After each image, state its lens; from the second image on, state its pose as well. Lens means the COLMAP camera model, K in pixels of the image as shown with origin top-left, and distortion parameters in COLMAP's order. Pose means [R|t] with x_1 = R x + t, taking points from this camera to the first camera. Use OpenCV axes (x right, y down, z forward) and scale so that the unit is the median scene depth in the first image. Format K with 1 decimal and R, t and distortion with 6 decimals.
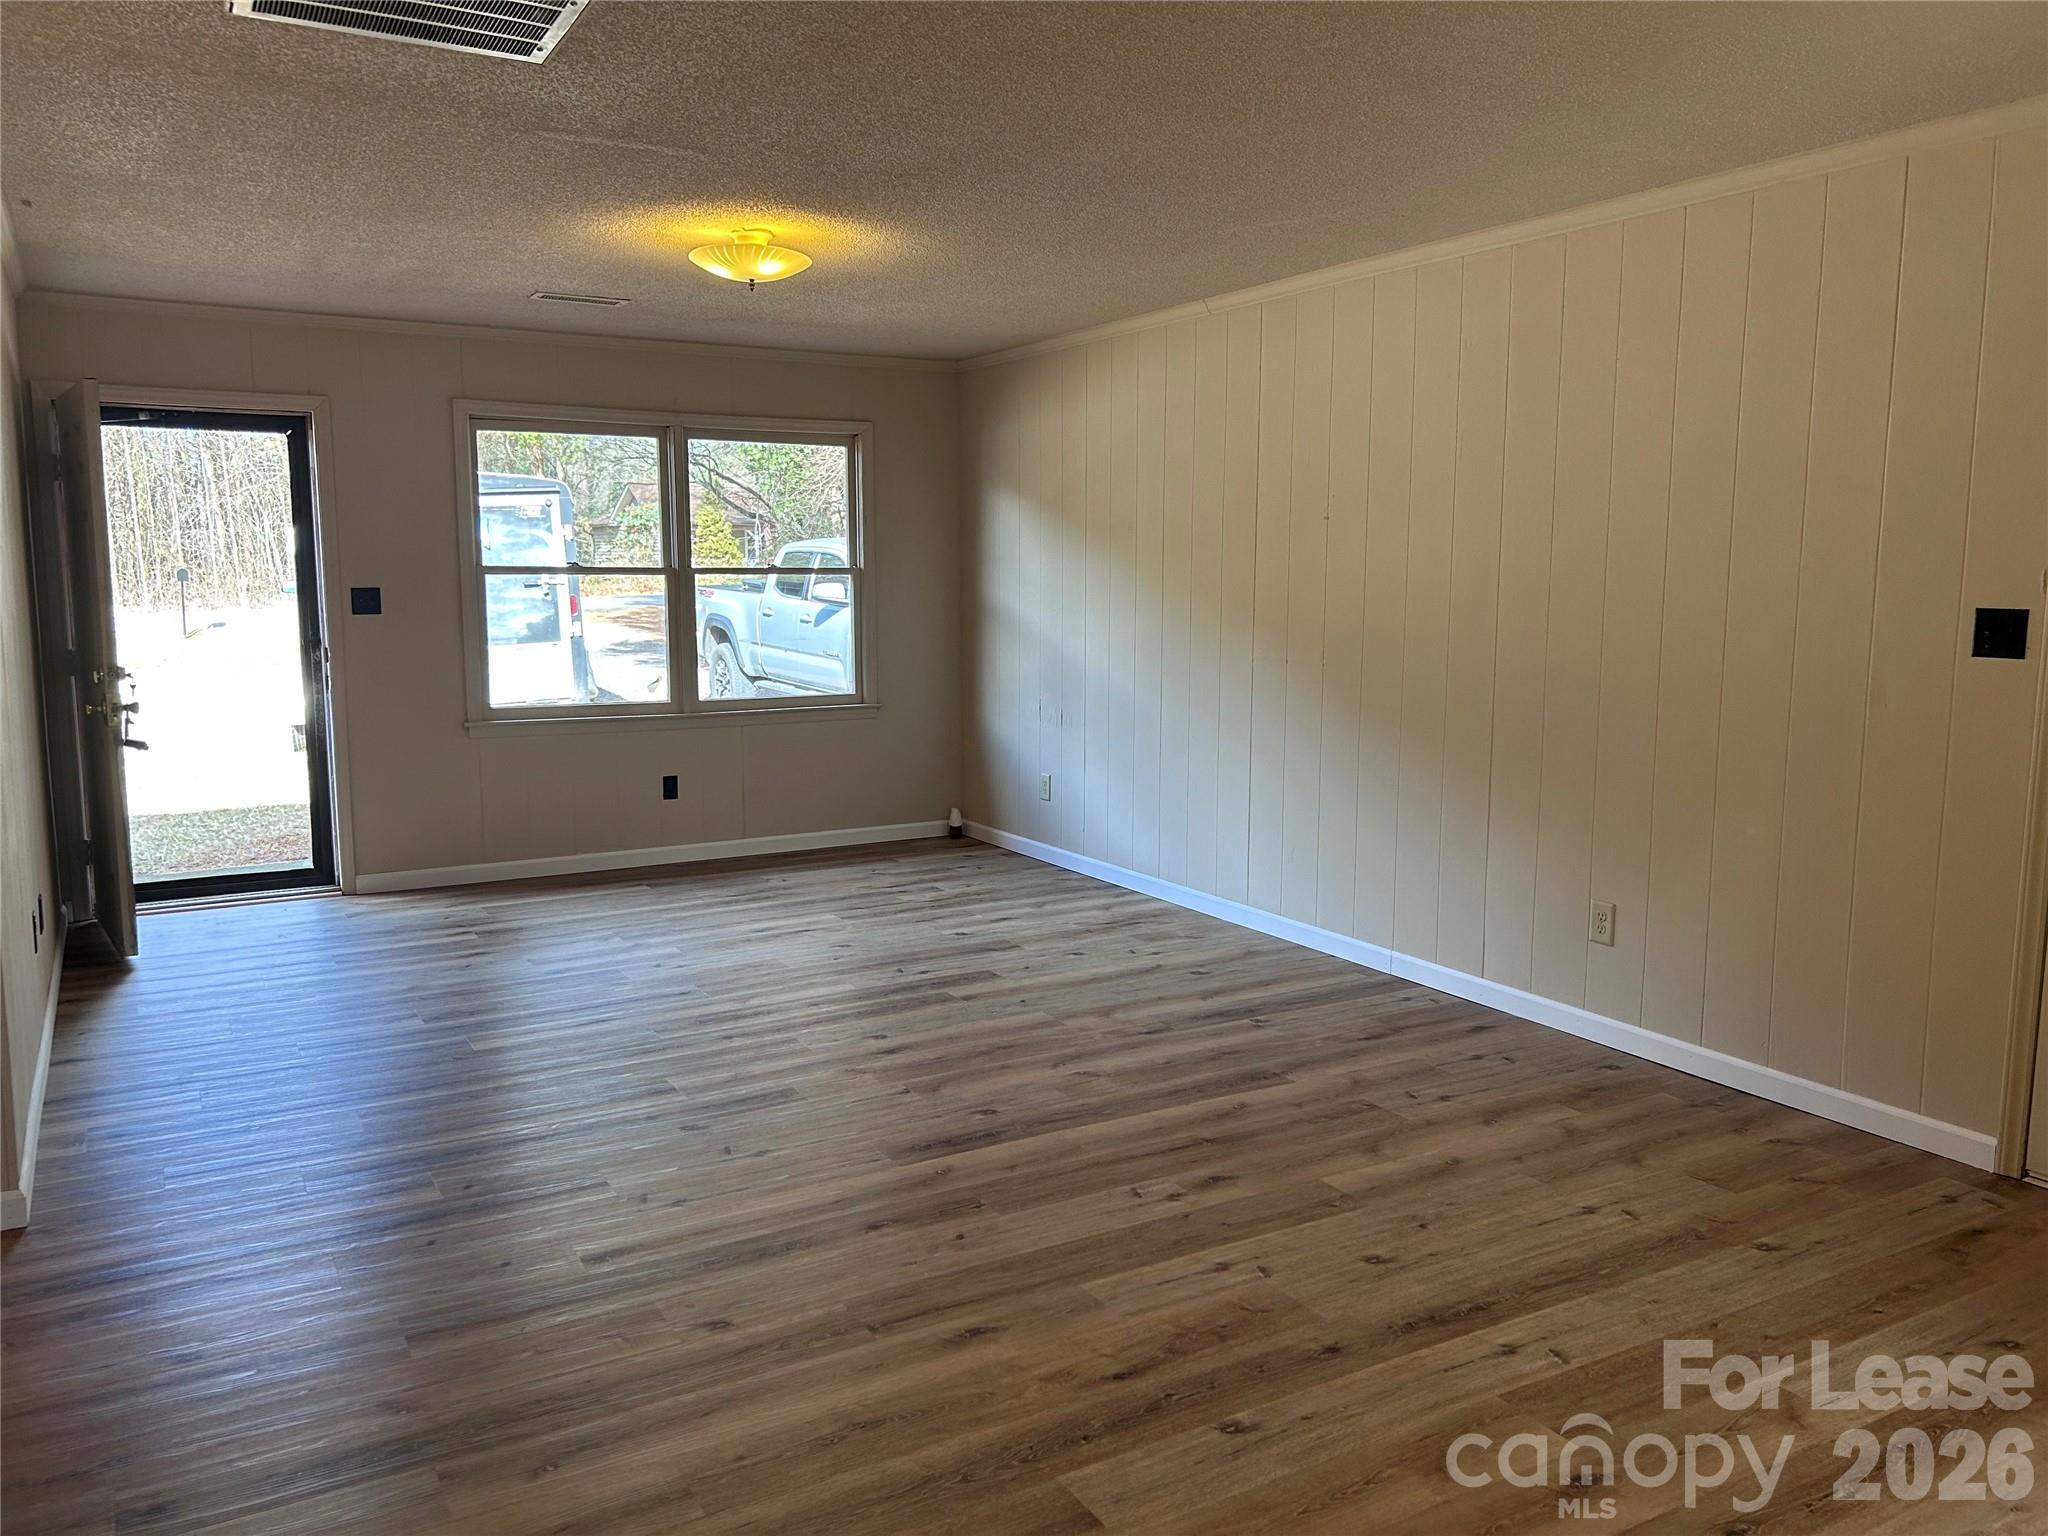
lens RADIAL K [[1540.4, 0, 1023.8], [0, 1540.4, 769.5], [0, 0, 1]] dist [-0.002234, -0.002722]
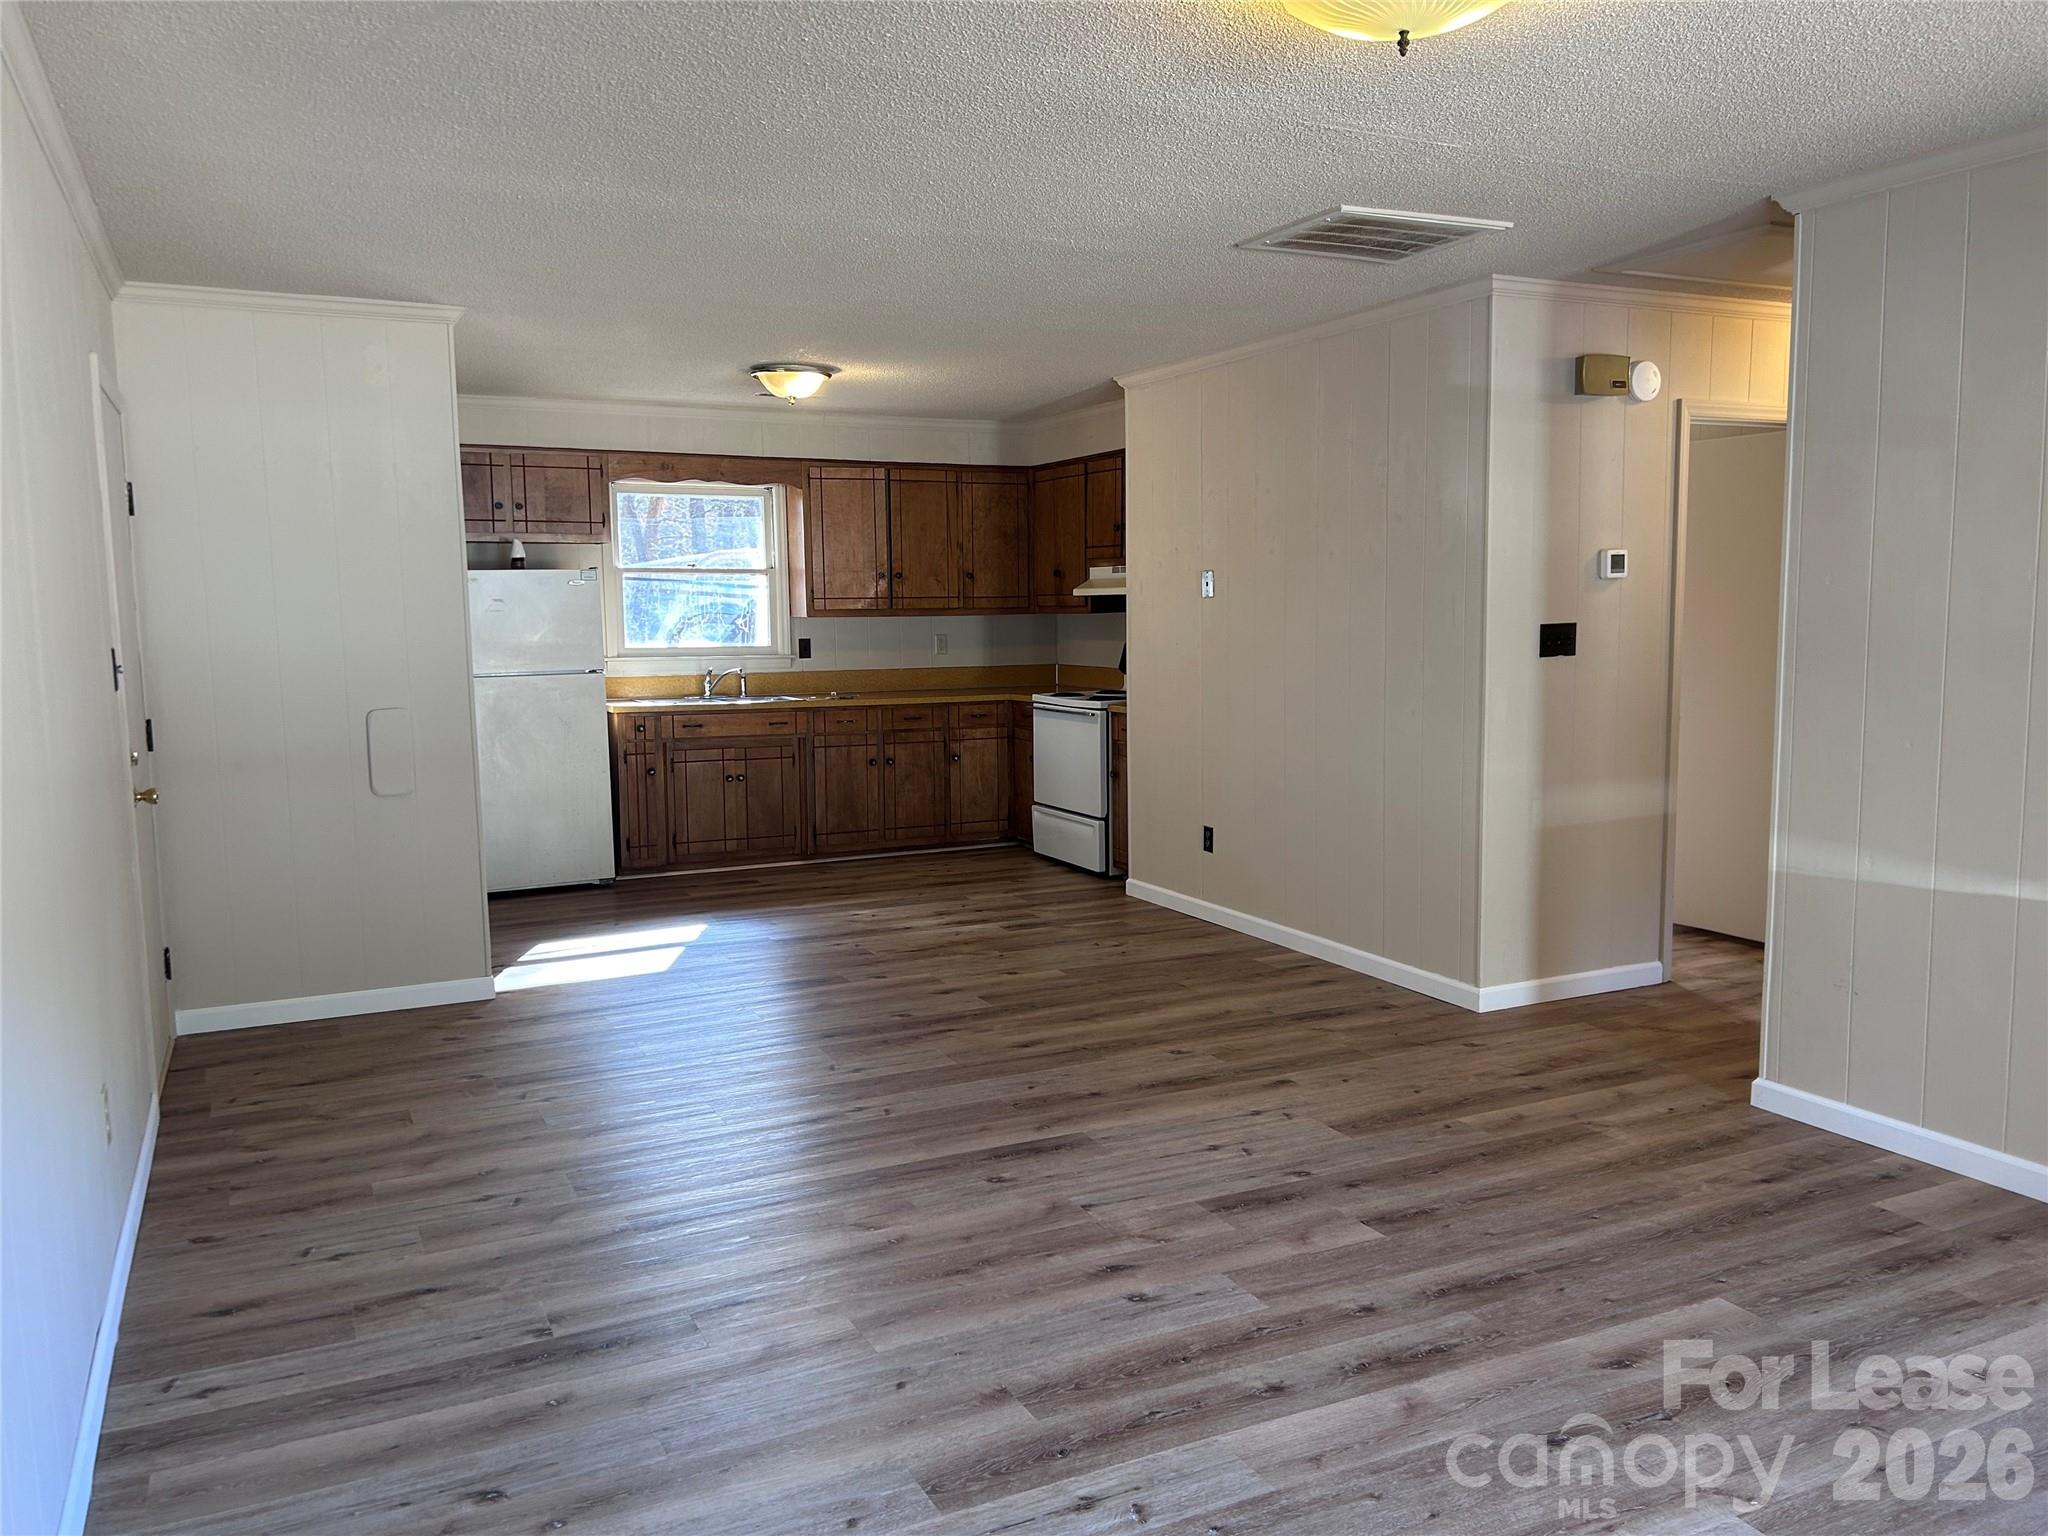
lens RADIAL K [[1540.4, 0, 1022.7], [0, 1540.4, 768.1], [0, 0, 1]] dist [-0.002234, -0.002722]
pose [[-0.997897, -0.000690, 0.064815, -0.096727], [0.014566, 0.971979, 0.234615, -0.235998], [-0.063161, 0.235066, -0.969925, 1.785418]]
